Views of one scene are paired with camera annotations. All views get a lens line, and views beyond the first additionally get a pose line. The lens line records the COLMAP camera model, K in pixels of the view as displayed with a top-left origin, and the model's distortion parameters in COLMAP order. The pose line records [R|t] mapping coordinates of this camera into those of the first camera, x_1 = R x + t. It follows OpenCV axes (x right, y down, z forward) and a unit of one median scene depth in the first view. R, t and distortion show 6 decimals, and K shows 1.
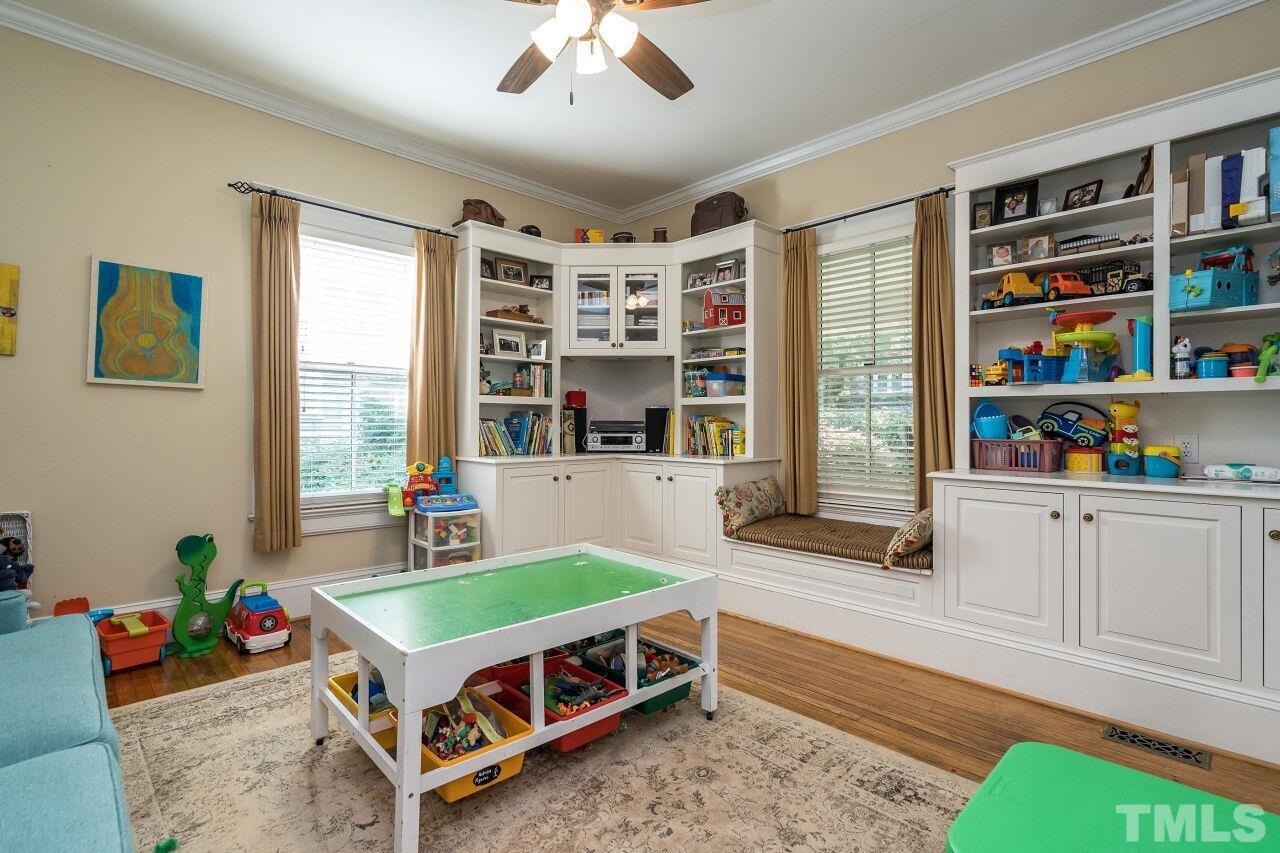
lens RADIAL K [[589.7, 0, 654.8], [0, 589.7, 424.1], [0, 0, 1]] dist [0.000091, 0.000035]
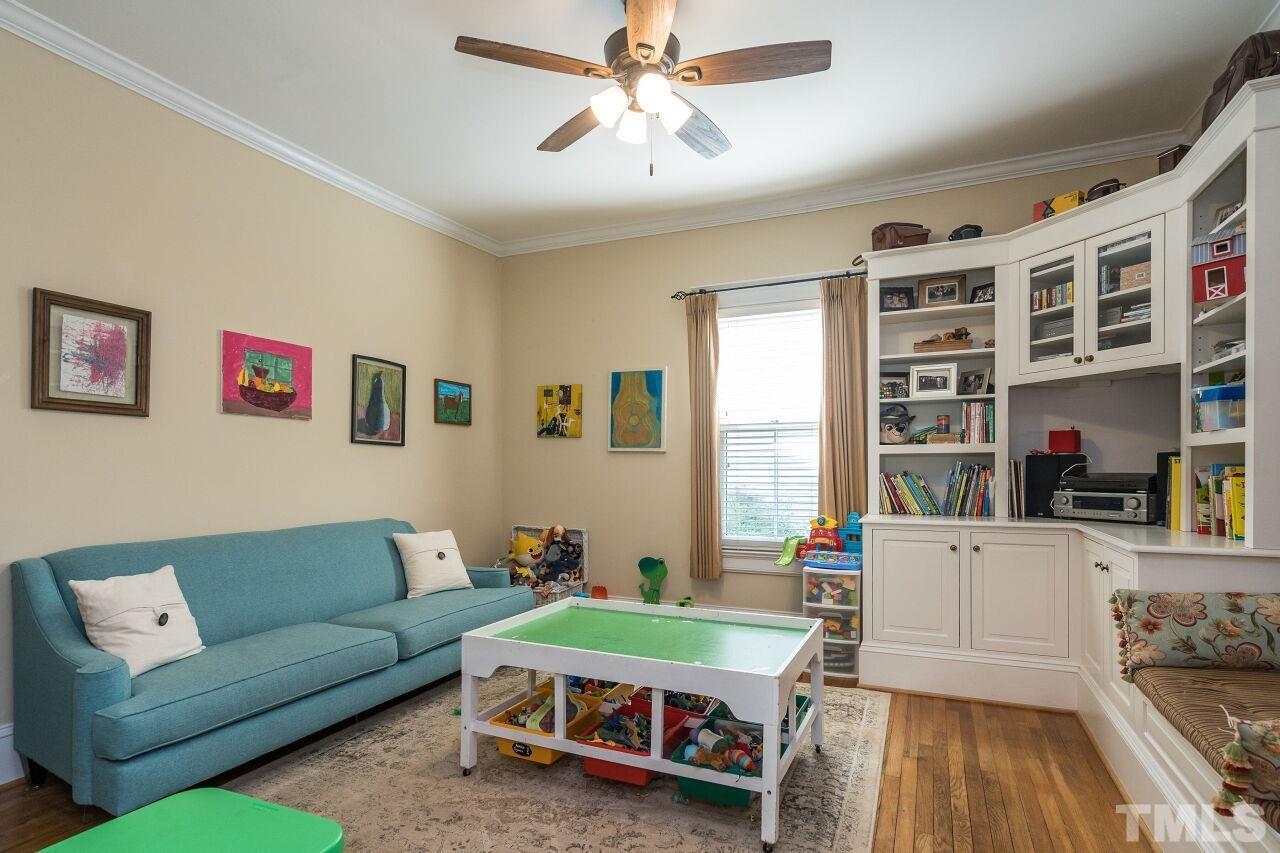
lens RADIAL K [[661.6, 0, 638.5], [0, 661.6, 478.9], [0, 0, 1]] dist [-0.003231, -0.000208]
pose [[0.379082, 0.010439, -0.925304, 0.495611], [0.004686, 0.999902, 0.013200, -0.013309], [0.925351, -0.009340, 0.378996, 0.286655]]
